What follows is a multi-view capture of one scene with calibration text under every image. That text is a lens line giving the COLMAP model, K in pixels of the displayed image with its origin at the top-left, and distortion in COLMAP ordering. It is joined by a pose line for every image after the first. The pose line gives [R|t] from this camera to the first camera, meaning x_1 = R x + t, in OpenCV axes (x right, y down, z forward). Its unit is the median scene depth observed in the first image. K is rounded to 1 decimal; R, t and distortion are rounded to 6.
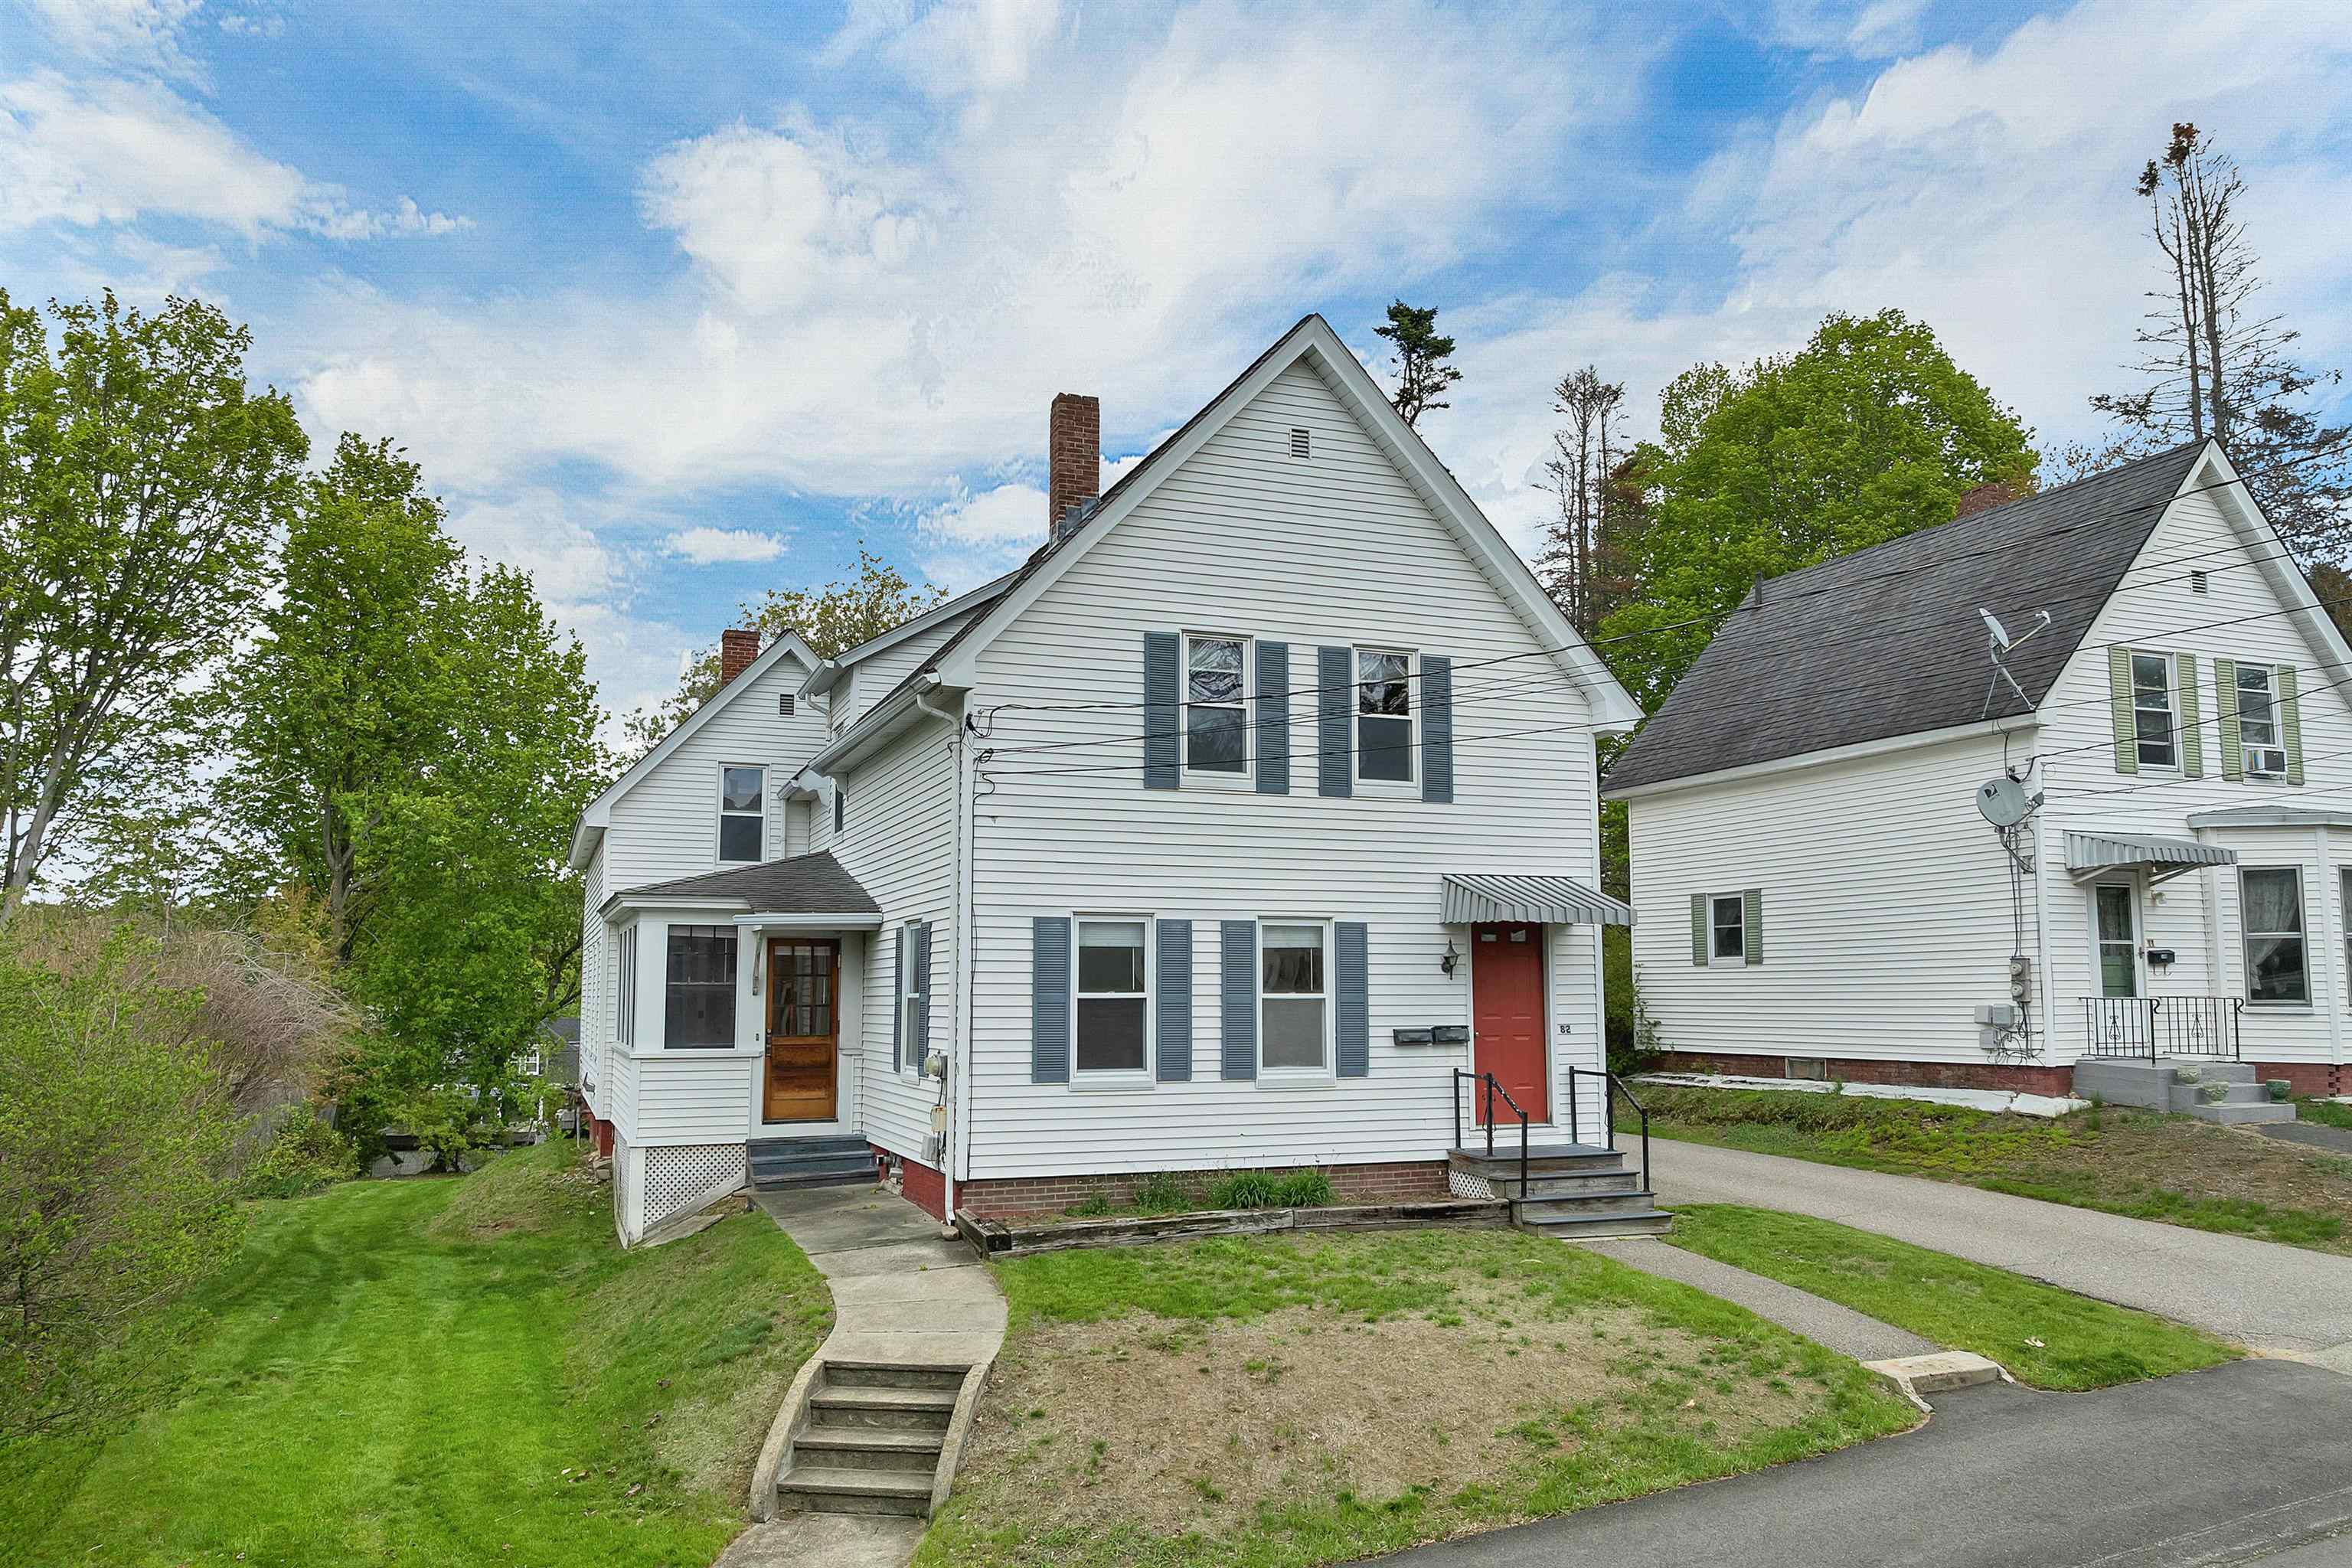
lens RADIAL K [[1694.6, 0, 1176.0], [0, 1694.6, 784.0], [0, 0, 1]] dist [-0.002902, -0.000519]
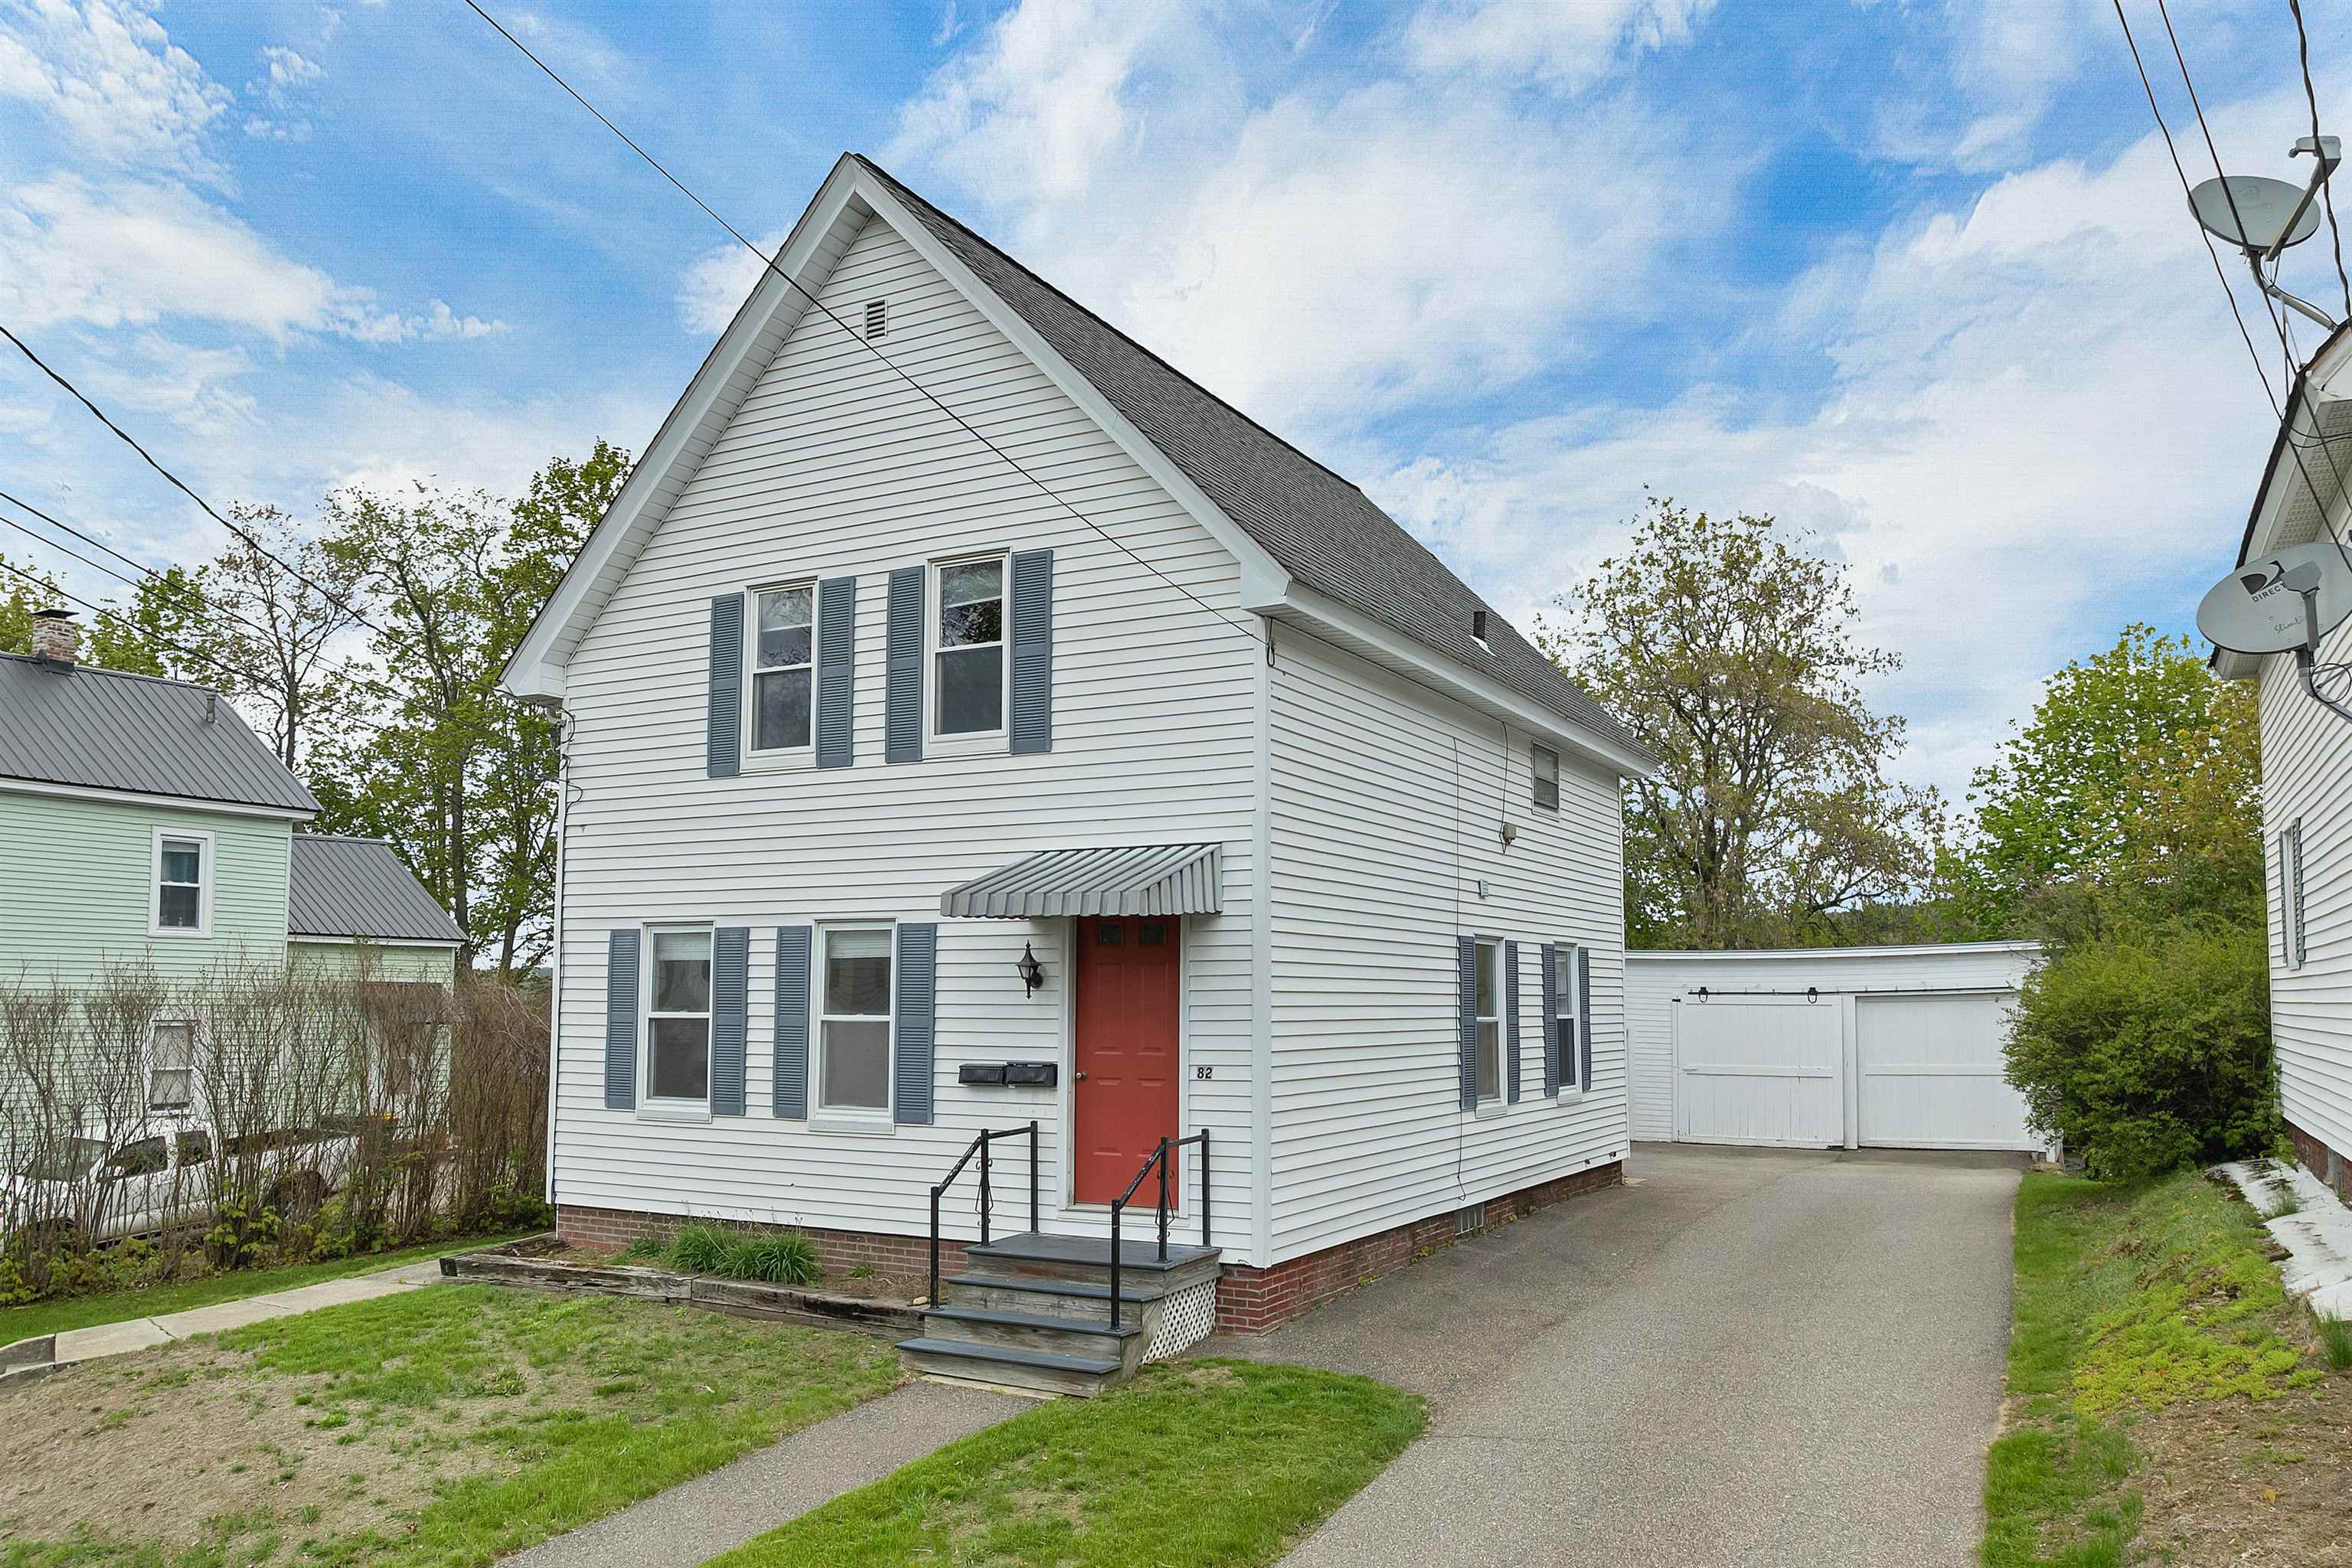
lens RADIAL K [[1720.9, 0, 1175.8], [0, 1720.9, 839.1], [0, 0, 1]] dist [-0.038519, -0.000266]
pose [[0.637723, -0.065621, -0.767465, 0.791035], [0.093013, 0.995634, -0.007841, 0.061648], [0.764629, -0.066384, 0.641042, 0.602685]]
